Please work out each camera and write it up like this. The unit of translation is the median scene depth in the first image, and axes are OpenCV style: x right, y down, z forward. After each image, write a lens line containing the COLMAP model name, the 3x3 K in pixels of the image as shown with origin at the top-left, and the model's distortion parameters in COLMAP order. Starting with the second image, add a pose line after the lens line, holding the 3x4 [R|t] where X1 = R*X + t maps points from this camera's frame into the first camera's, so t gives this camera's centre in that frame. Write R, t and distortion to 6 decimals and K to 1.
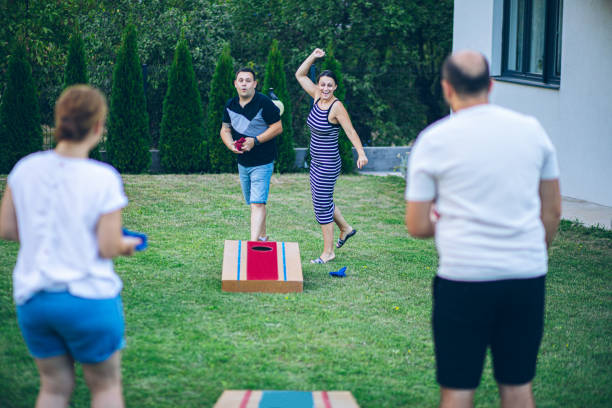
lens RADIAL K [[1506.6, 0, 306.0], [0, 1506.6, 204.0], [0, 0, 1]] dist [-0.121603, -0.905634]
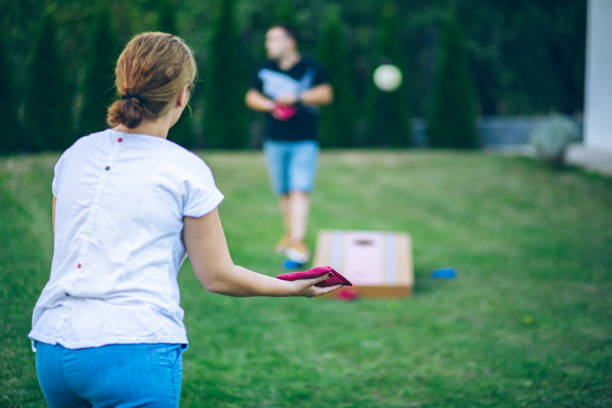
lens RADIAL K [[1533.1, 0, 306.0], [0, 1533.1, 204.0], [0, 0, 1]] dist [-0.004535, -1.337362]
pose [[0.996624, -0.004255, -0.081992, 0.009255], [0.005523, 0.999869, 0.015245, -0.005702], [0.081917, -0.015646, 0.996516, 0.169157]]
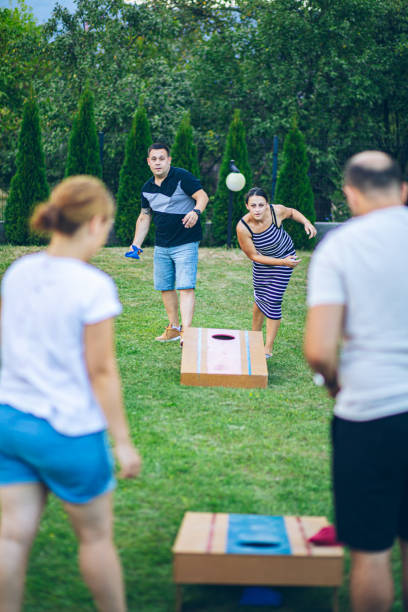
lens RADIAL K [[1506.6, 0, 204.0], [0, 1506.6, 306.0], [0, 0, 1]] dist [-0.121603, -0.905634]
pose [[0.999120, 0.022581, -0.035350, -0.009895], [-0.021686, 0.999440, 0.025497, -0.015264], [0.035906, -0.024708, 0.999050, 0.071918]]
